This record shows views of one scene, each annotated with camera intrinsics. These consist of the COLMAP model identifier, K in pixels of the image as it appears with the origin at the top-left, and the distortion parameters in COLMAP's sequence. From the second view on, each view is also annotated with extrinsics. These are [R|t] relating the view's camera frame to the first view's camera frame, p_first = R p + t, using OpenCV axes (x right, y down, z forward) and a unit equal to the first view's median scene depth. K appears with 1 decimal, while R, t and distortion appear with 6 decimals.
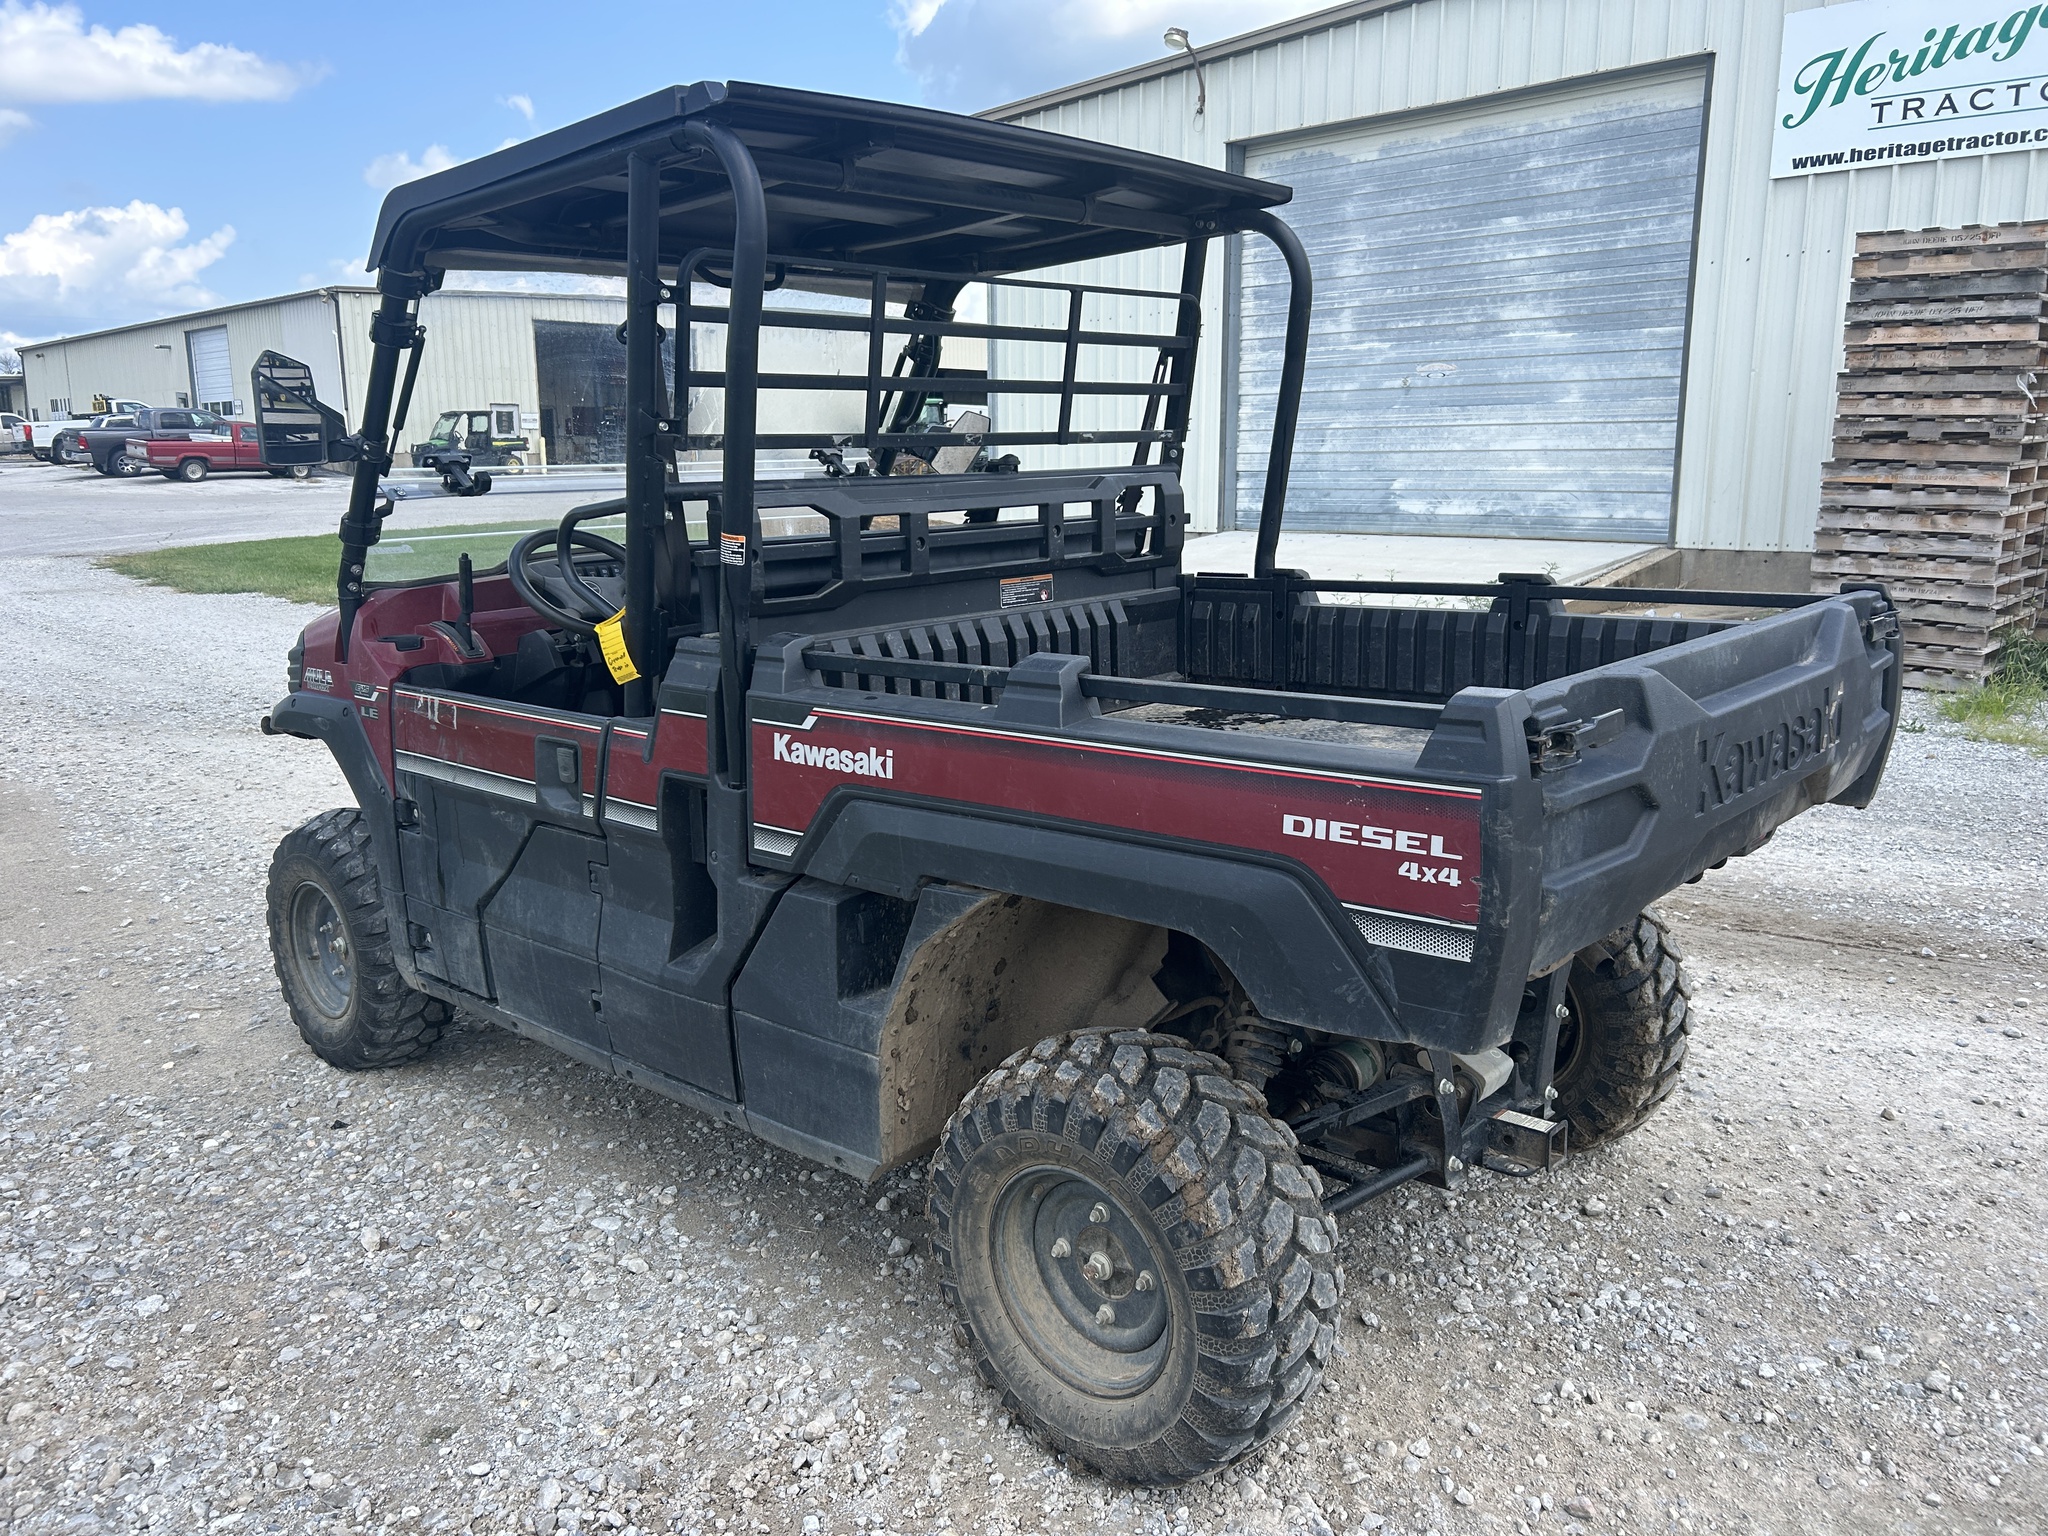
lens RADIAL K [[1549.2, 0, 1039.2], [0, 1549.2, 768.2], [0, 0, 1]] dist [0.040858, -0.047194]
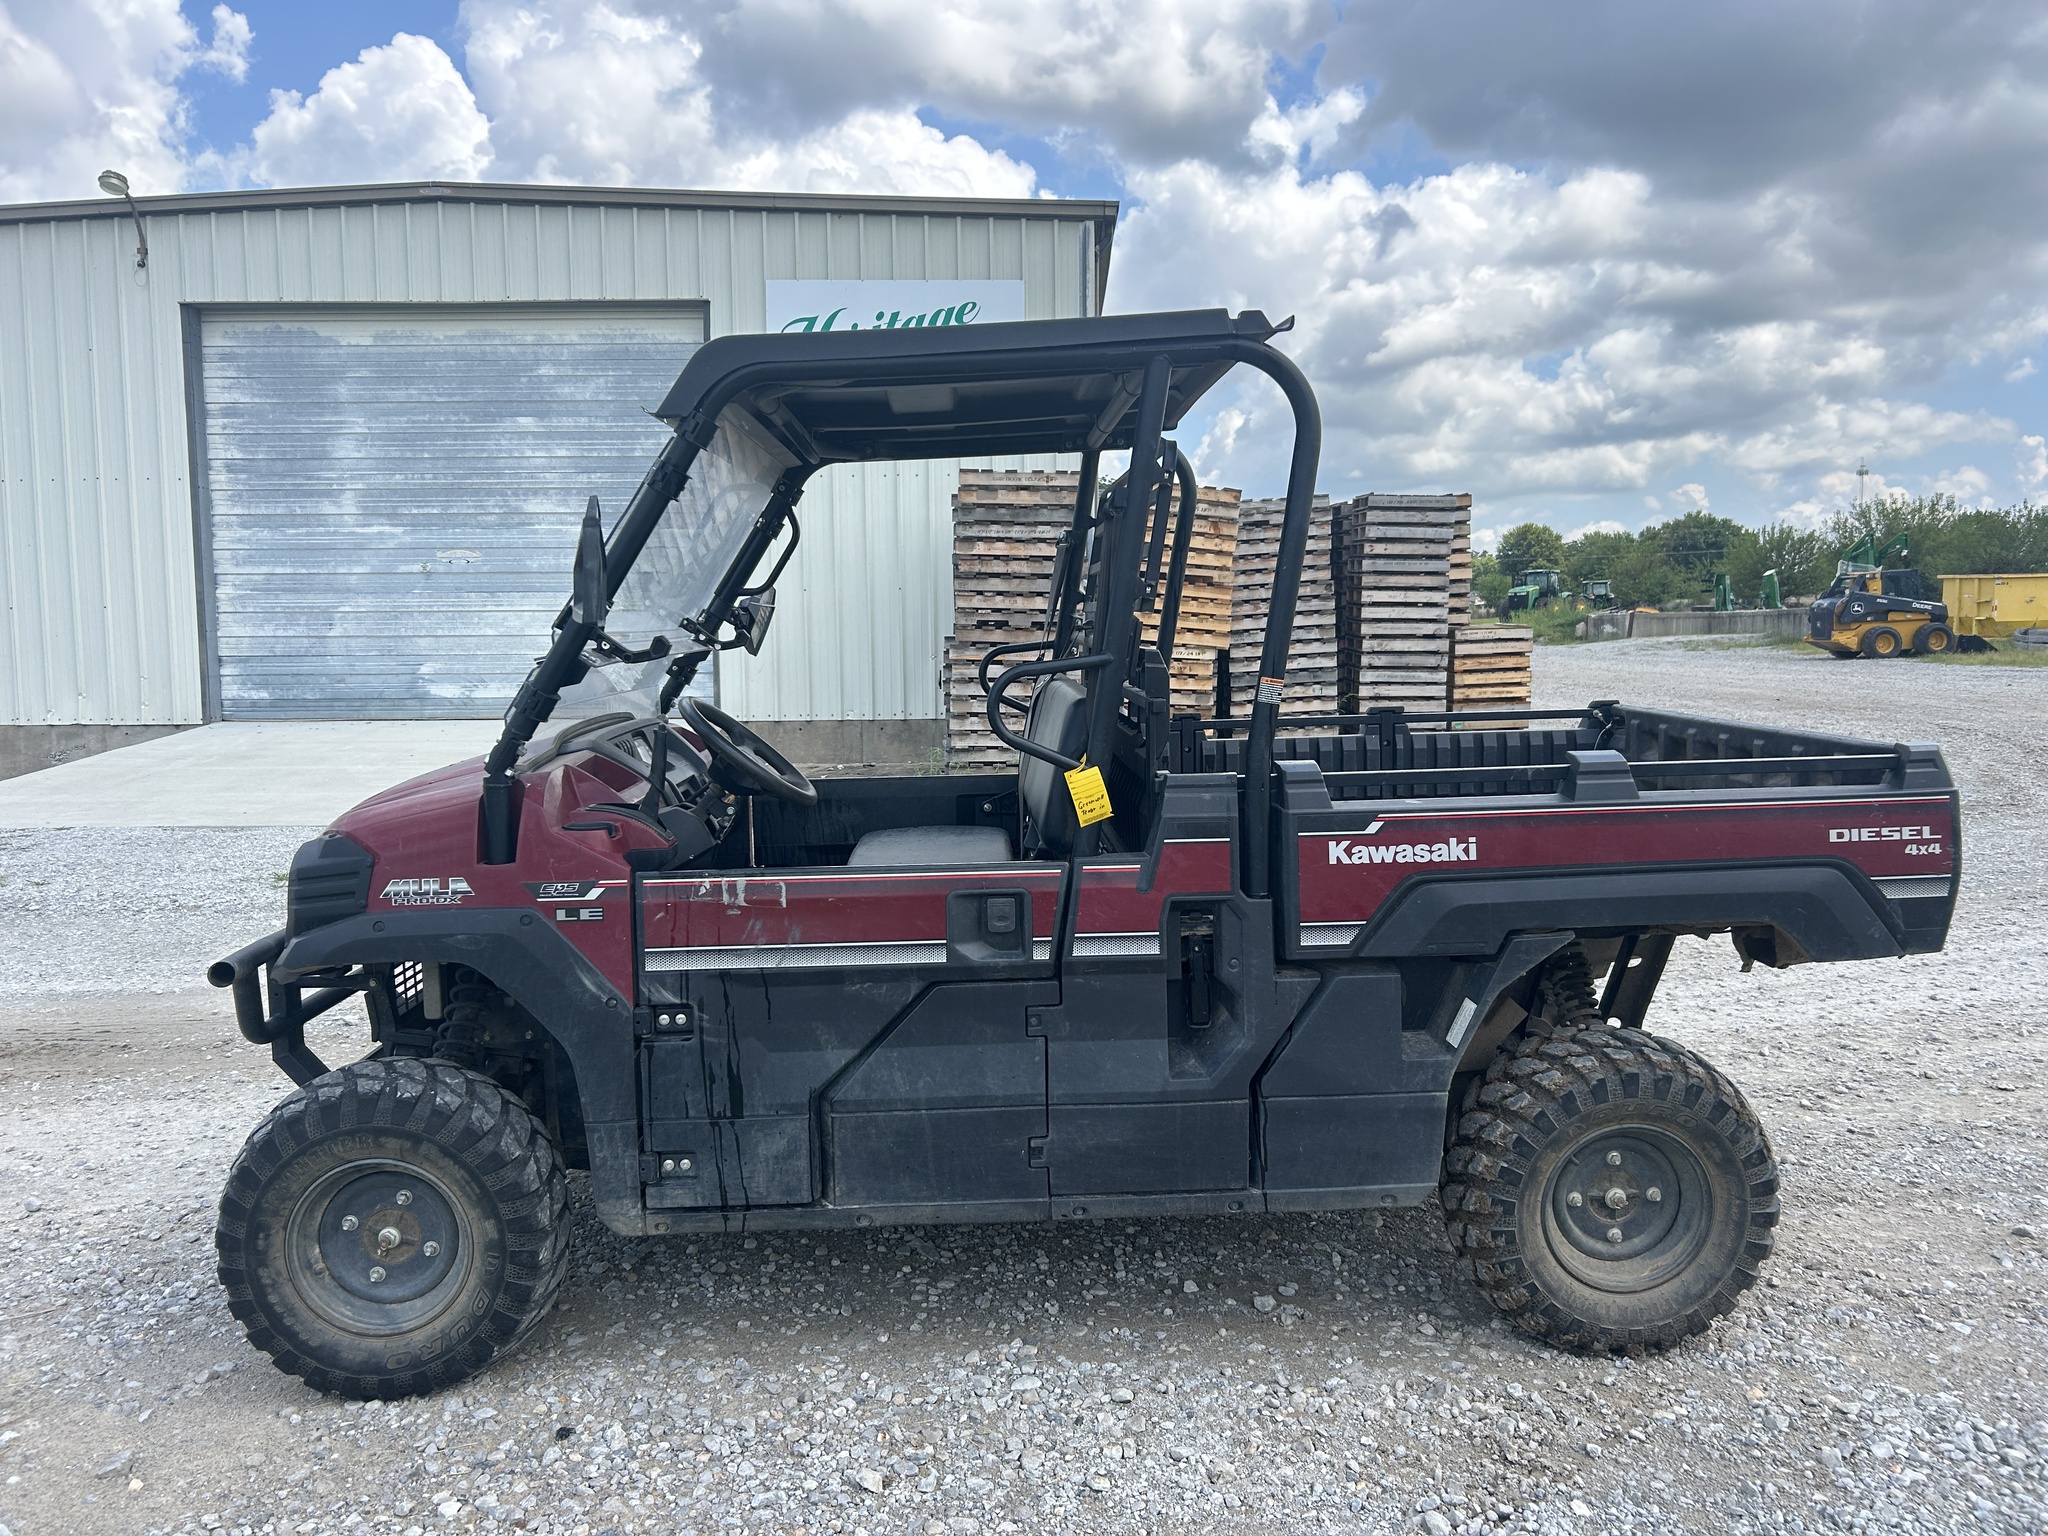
lens RADIAL K [[1549.2, 0, 1039.2], [0, 1549.2, 768.2], [0, 0, 1]] dist [0.040858, -0.047194]
pose [[0.710705, -0.056291, 0.701235, -0.333119], [0.140236, 0.988124, -0.062809, -0.010053], [-0.689371, 0.142976, 0.710158, 0.085332]]
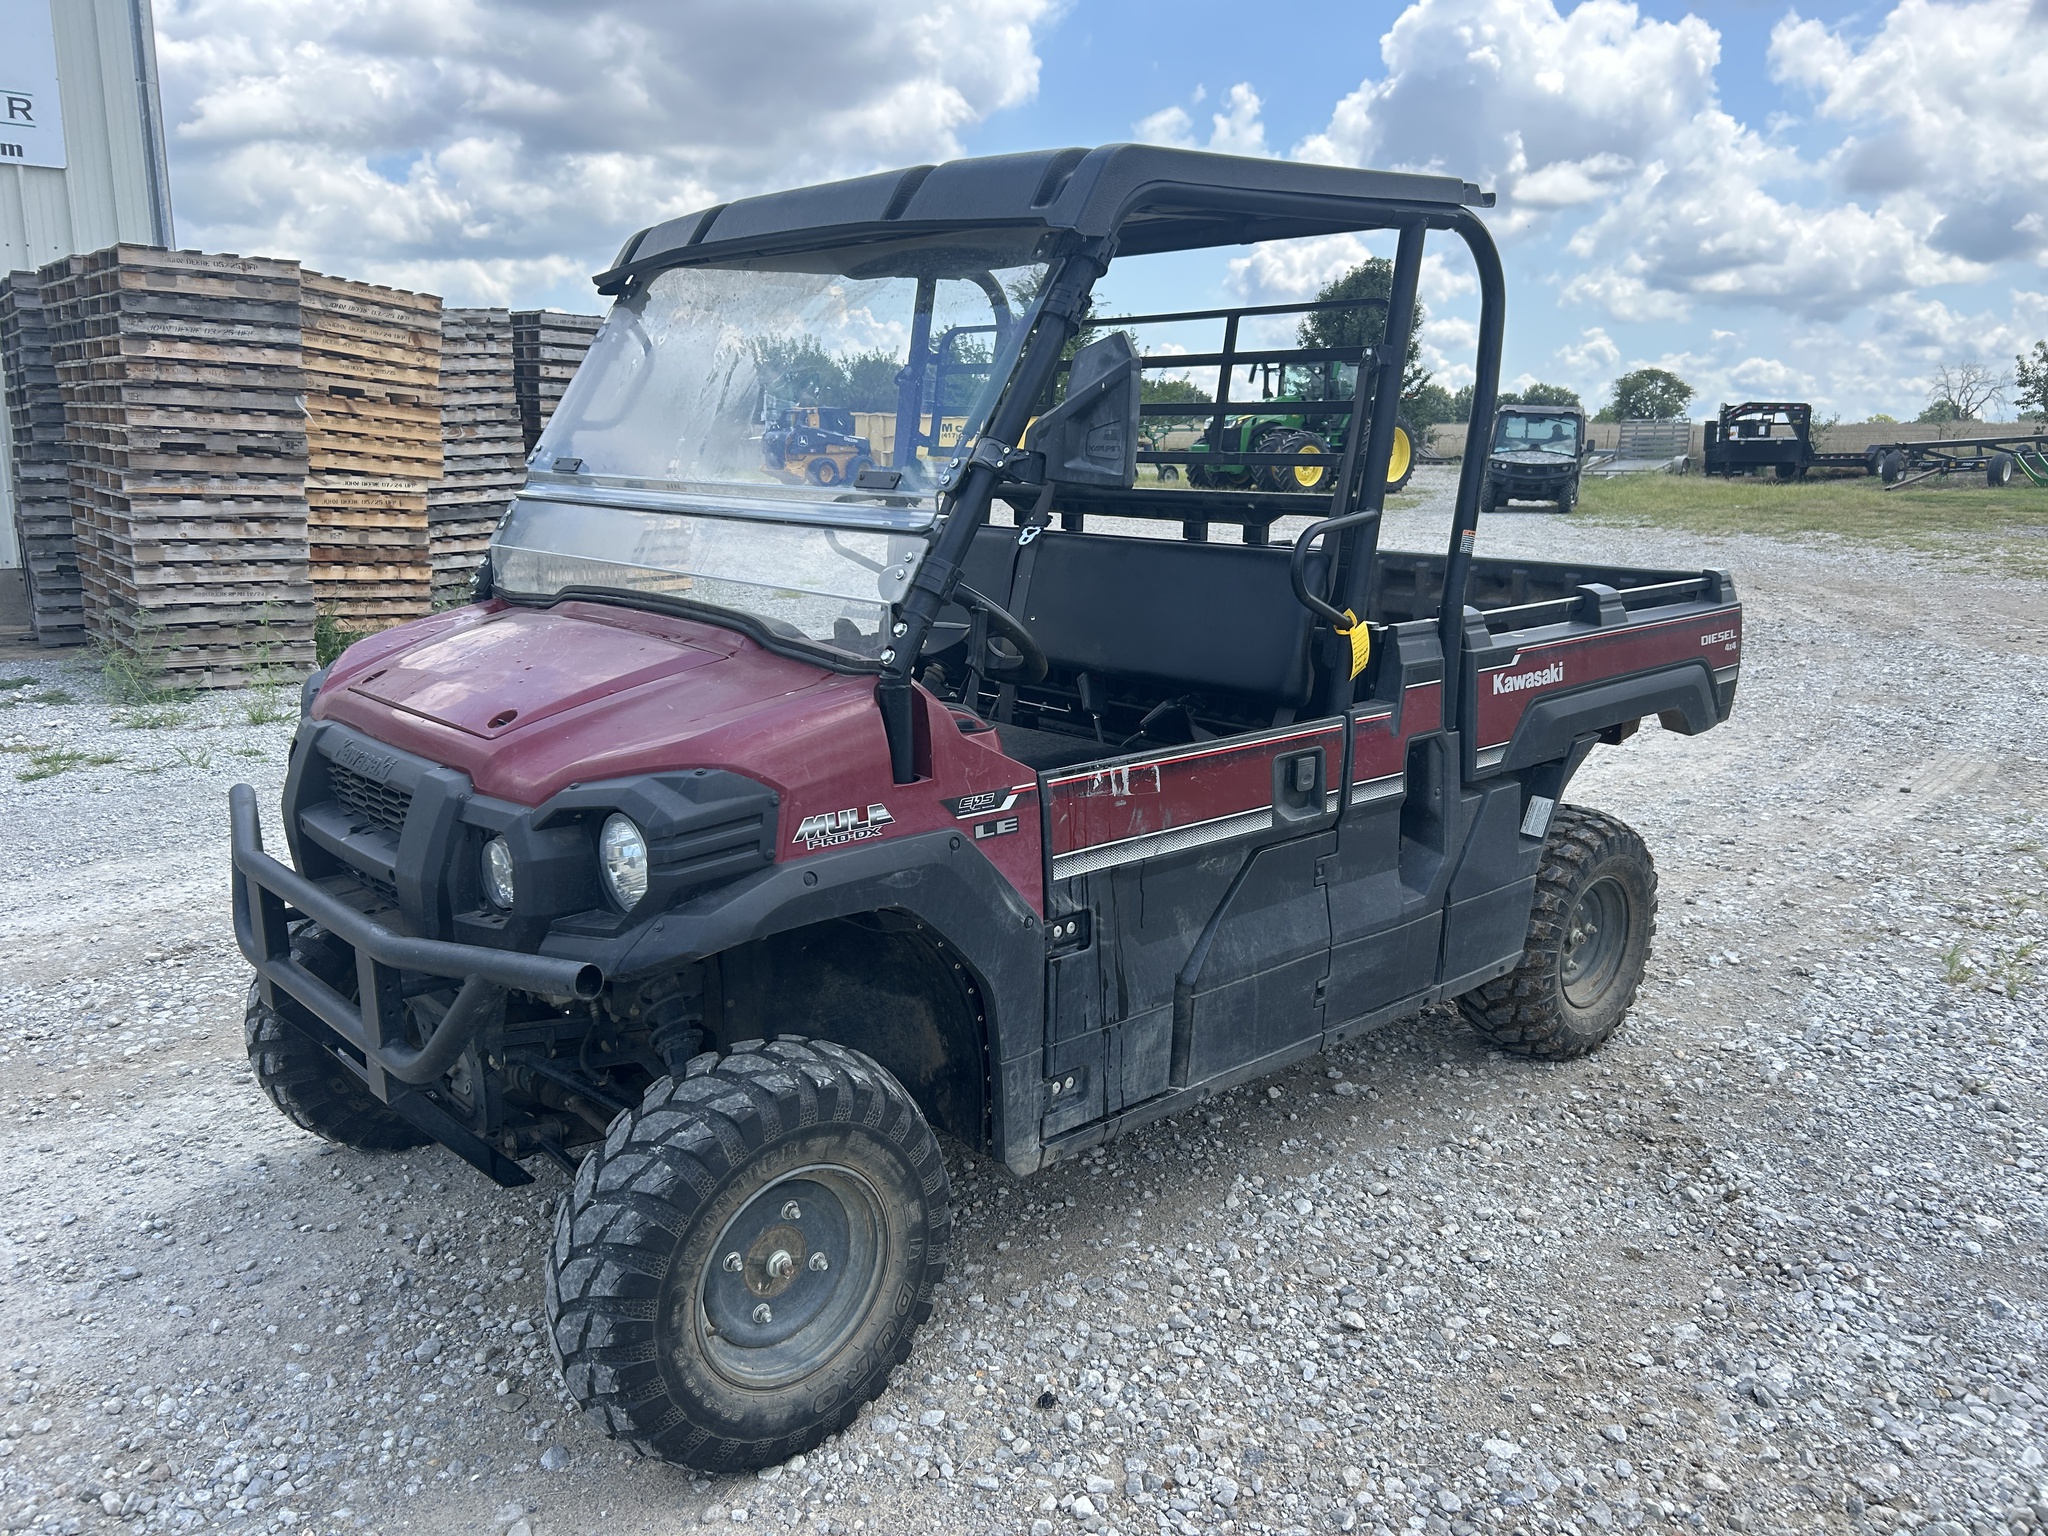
lens RADIAL K [[1534.2, 0, 1042.0], [0, 1534.2, 782.3], [0, 0, 1]] dist [0.044995, -0.042230]
pose [[0.098933, -0.195949, 0.975611, -0.443600], [0.191649, 0.965818, 0.174547, -0.069971], [-0.976464, 0.169707, 0.133105, 0.350461]]
